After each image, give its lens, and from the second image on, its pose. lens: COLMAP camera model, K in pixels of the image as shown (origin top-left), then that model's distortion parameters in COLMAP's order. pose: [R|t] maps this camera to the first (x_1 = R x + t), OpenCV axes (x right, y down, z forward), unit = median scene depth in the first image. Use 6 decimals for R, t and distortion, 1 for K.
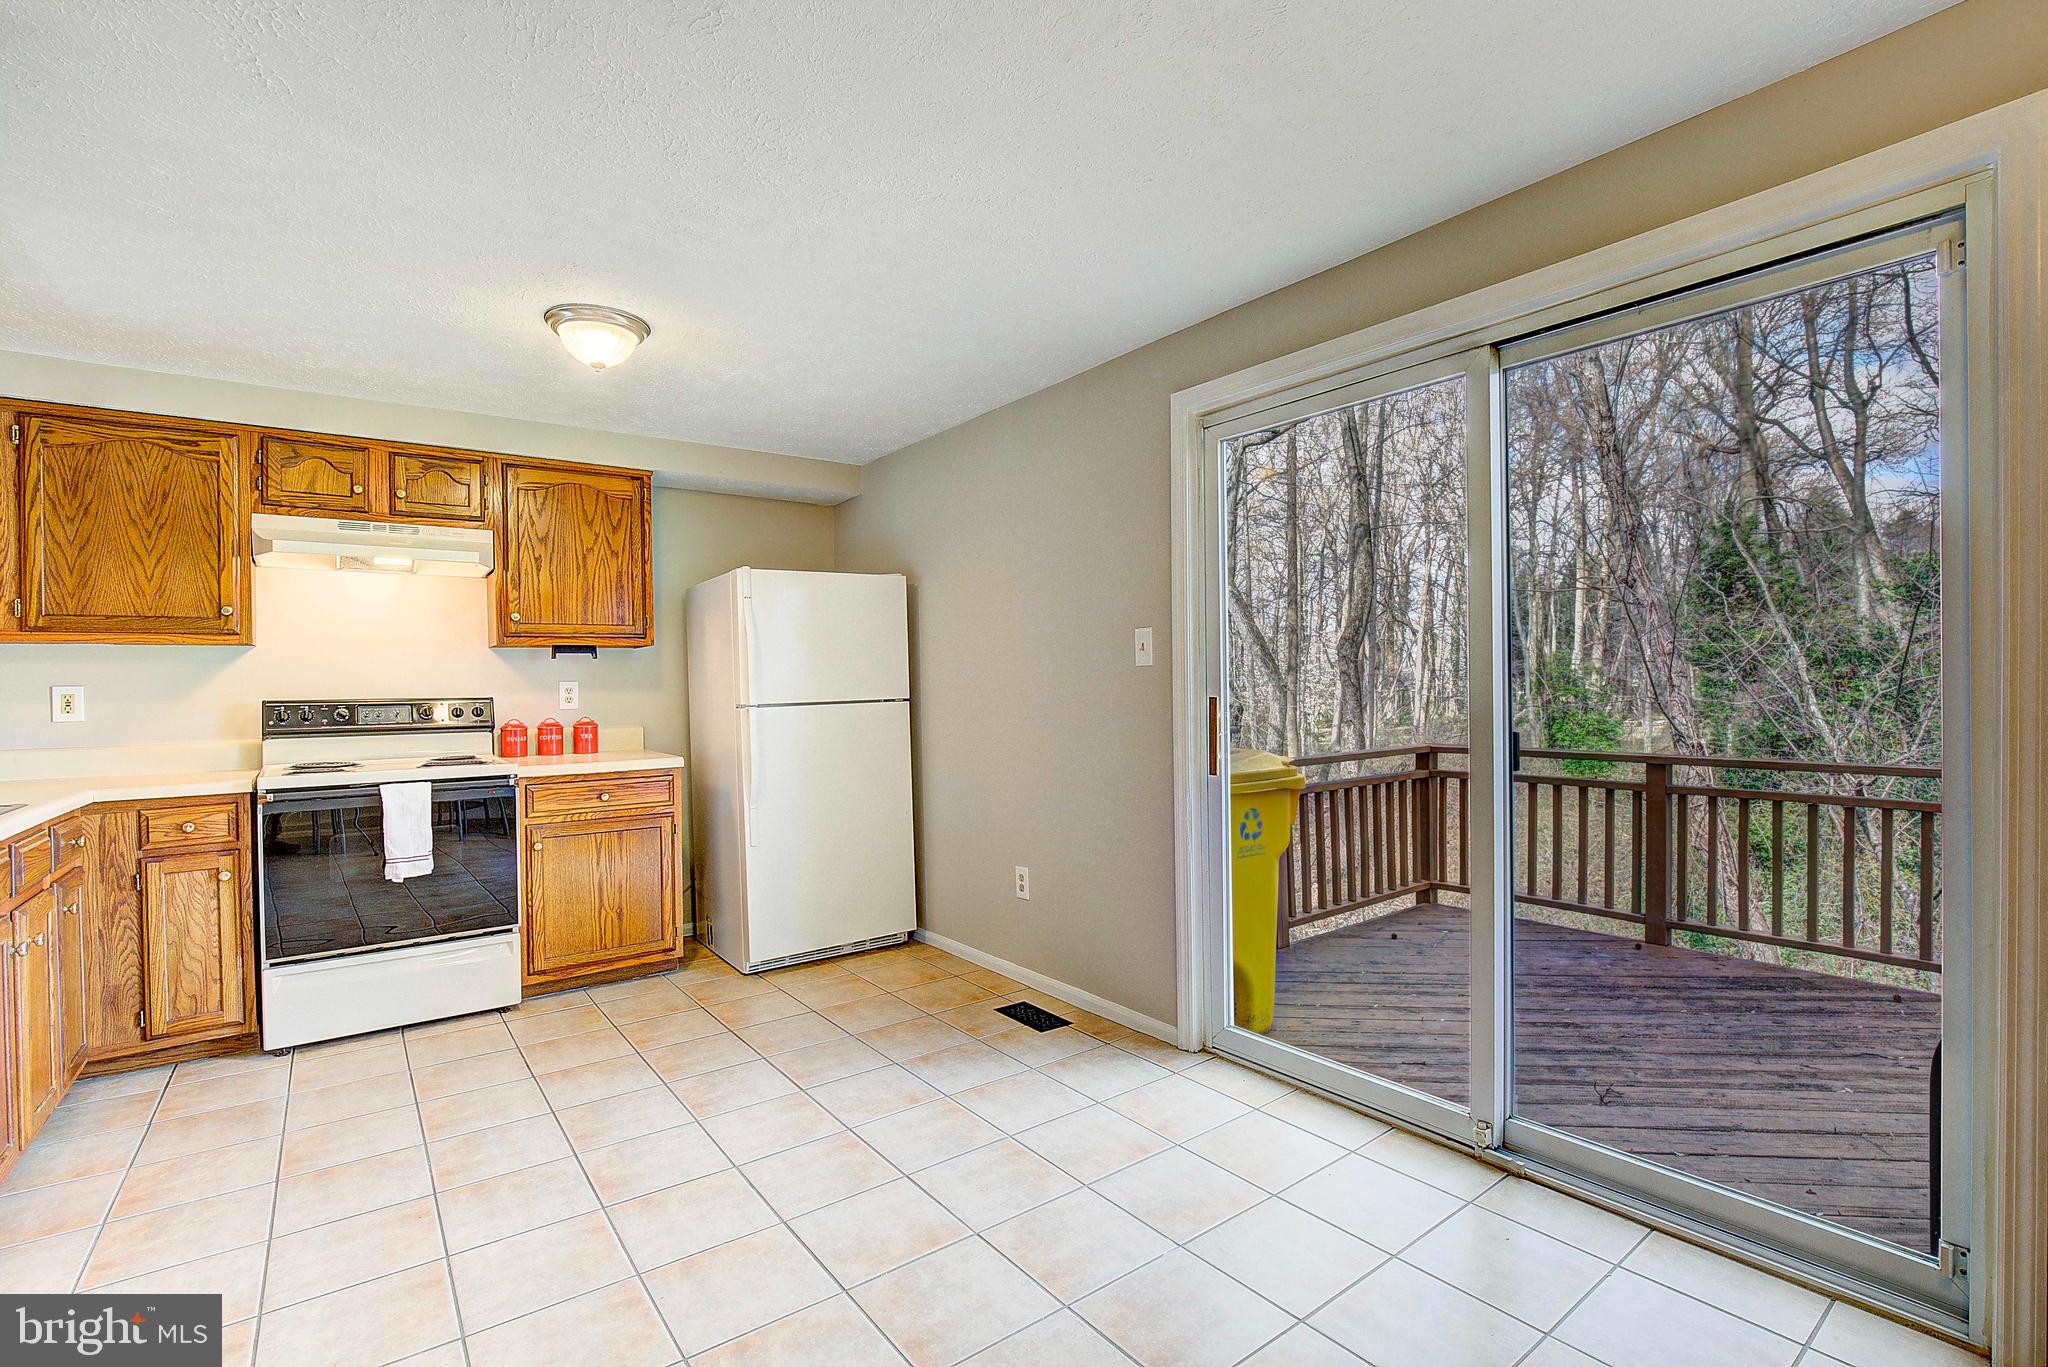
lens RADIAL K [[938.9, 0, 1052.3], [0, 938.9, 679.7], [0, 0, 1]] dist [-0.026018, 0.000243]
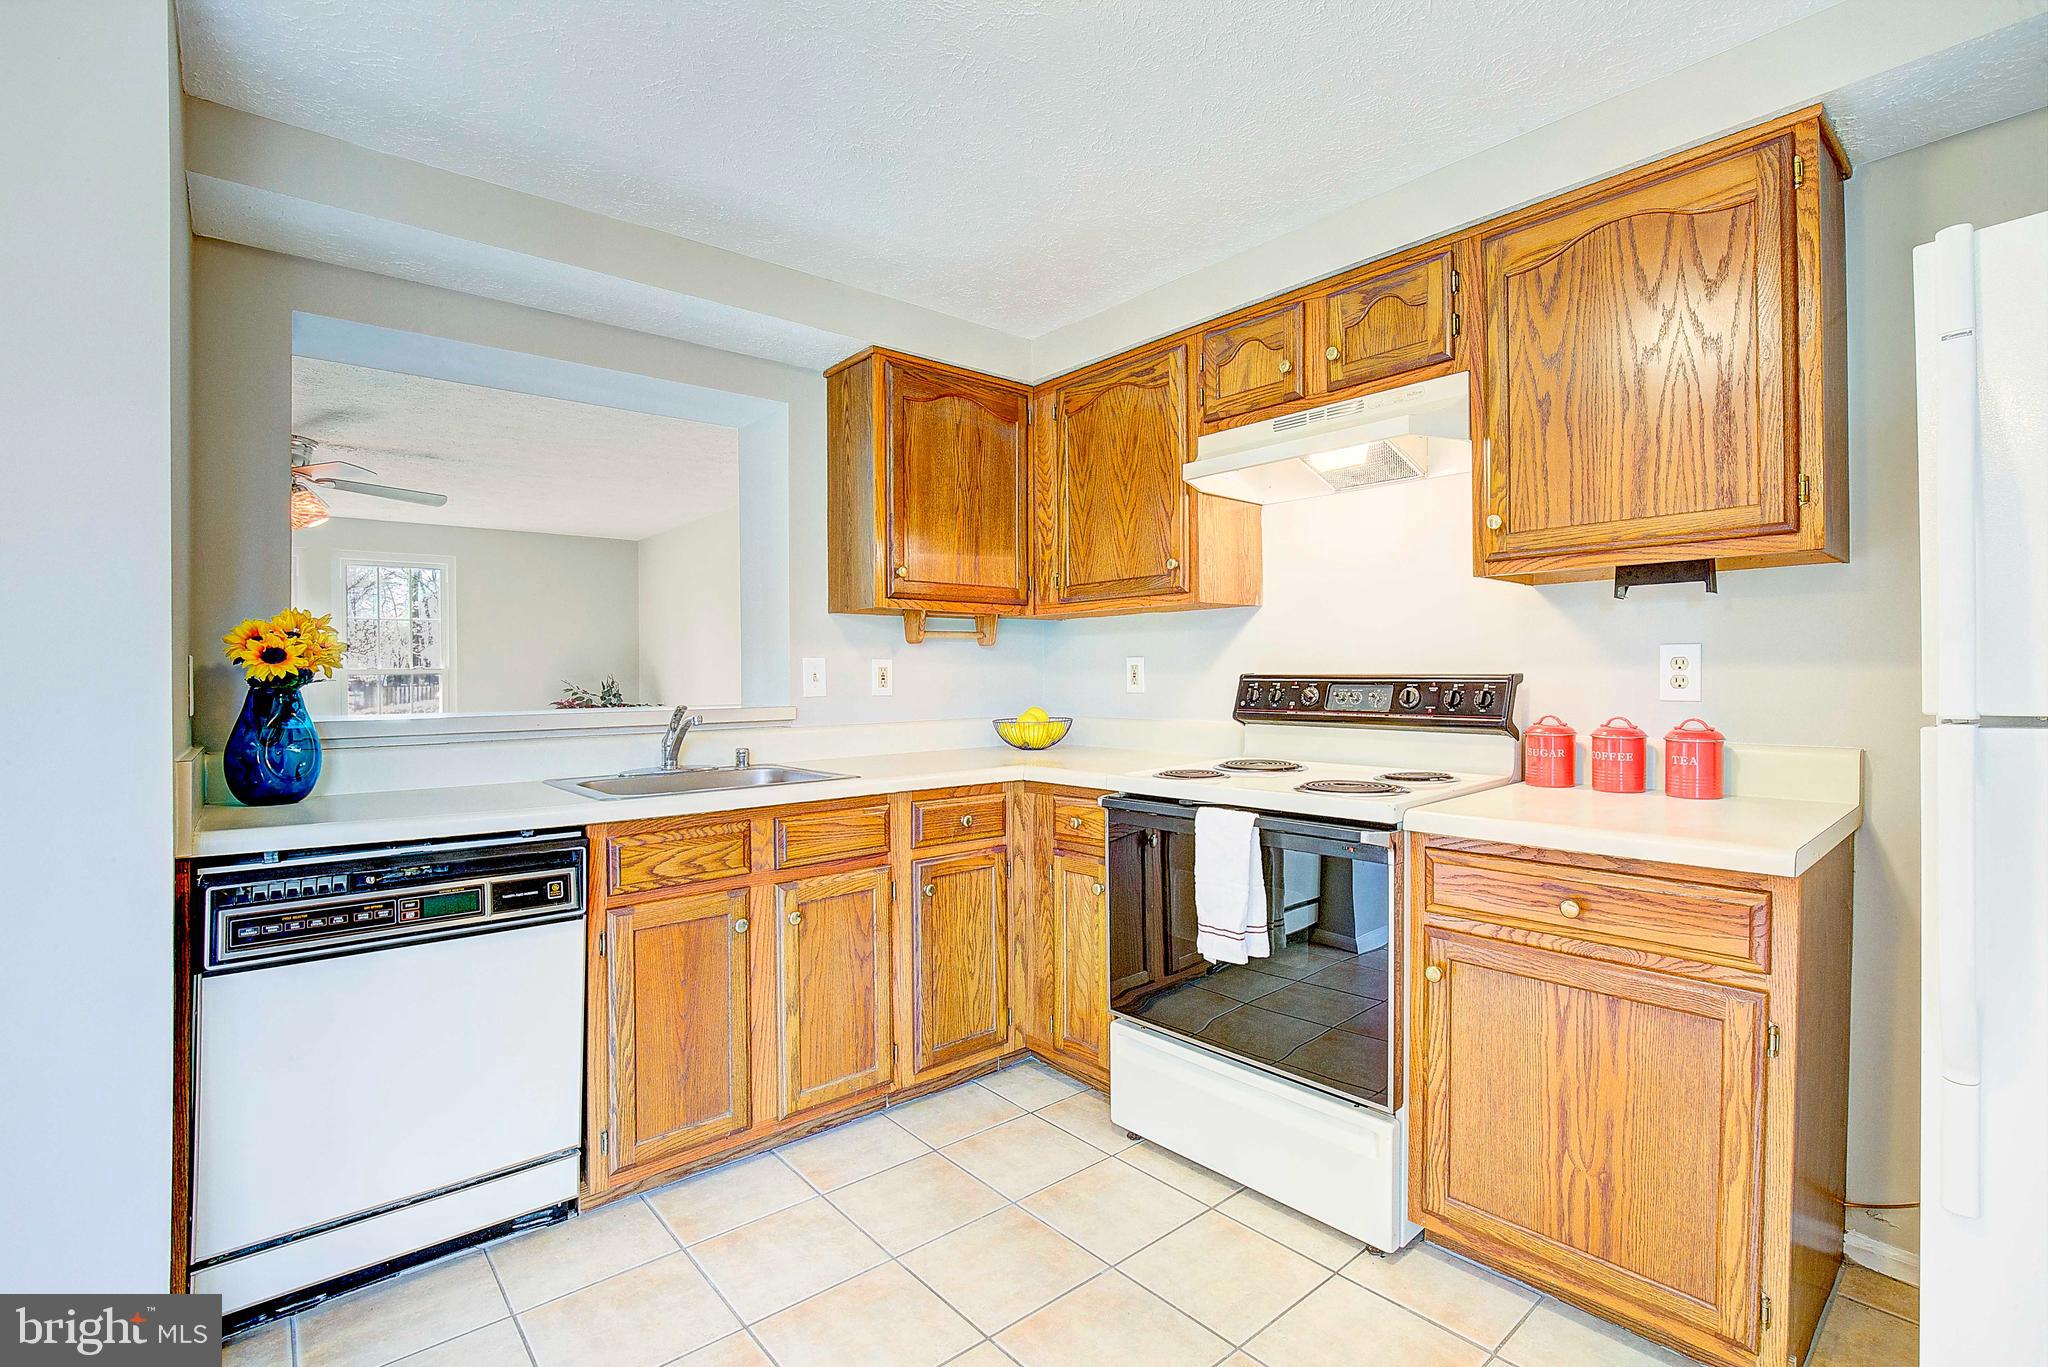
lens RADIAL K [[931.4, 0, 1033.9], [0, 931.4, 688.7], [0, 0, 1]] dist [-0.035665, 0.005379]
pose [[0.049921, 0.032708, -0.998217, -0.071812], [0.013135, 0.999356, 0.033402, 0.005841], [0.998667, -0.014779, 0.049459, 0.774770]]
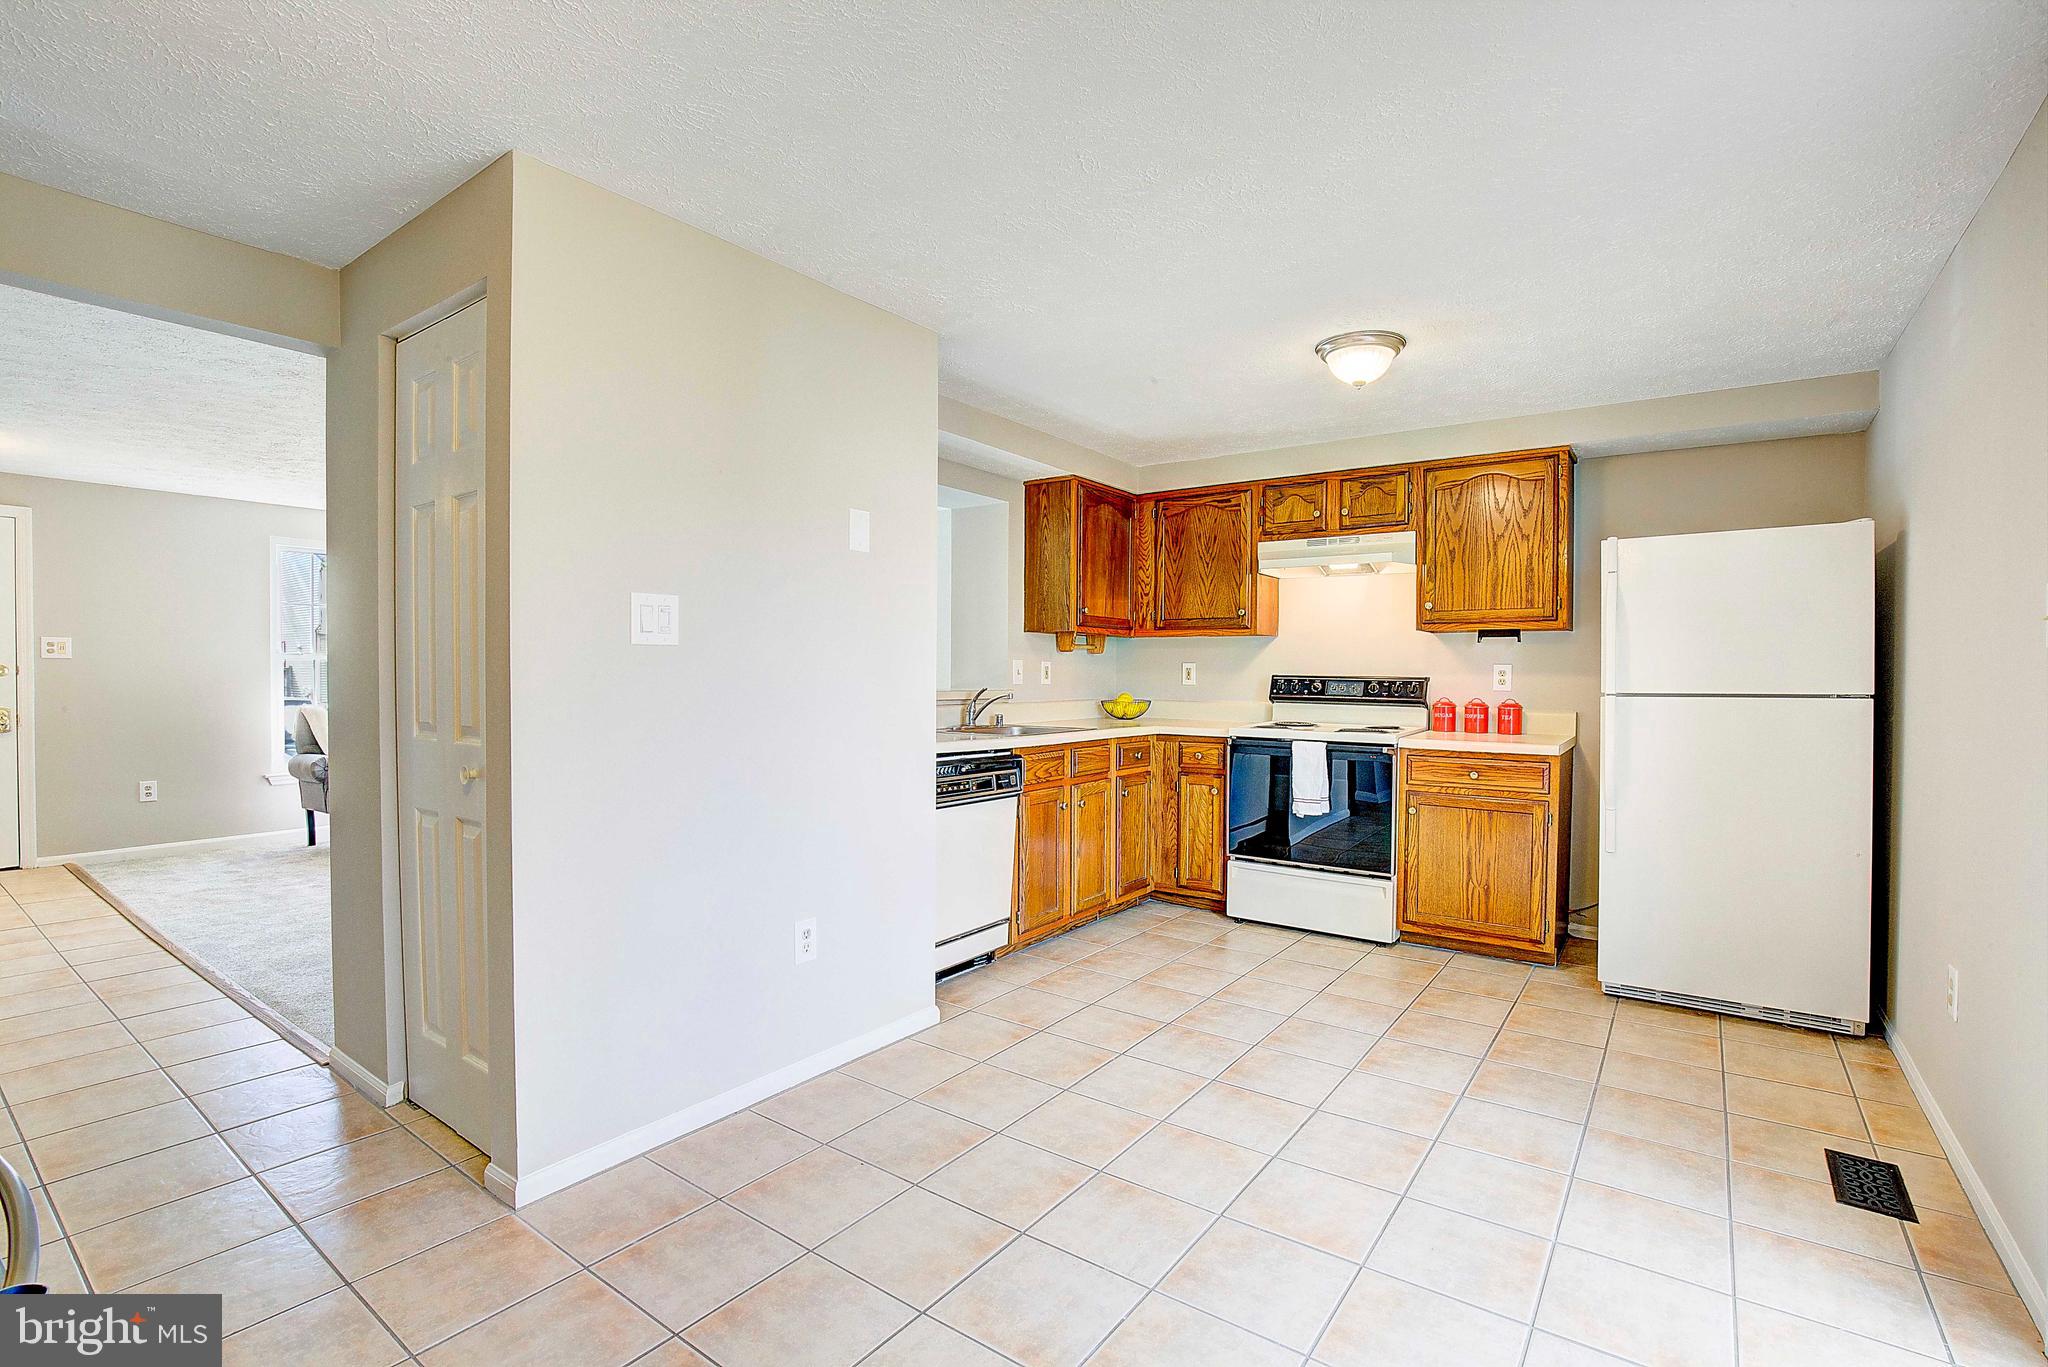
lens RADIAL K [[931.4, 0, 1033.9], [0, 931.4, 688.7], [0, 0, 1]] dist [-0.035665, 0.005379]
pose [[0.279737, 0.036588, -0.959379, 0.392403], [-0.008882, 0.999329, 0.035522, -0.003549], [0.960036, -0.001416, 0.279874, 0.253409]]
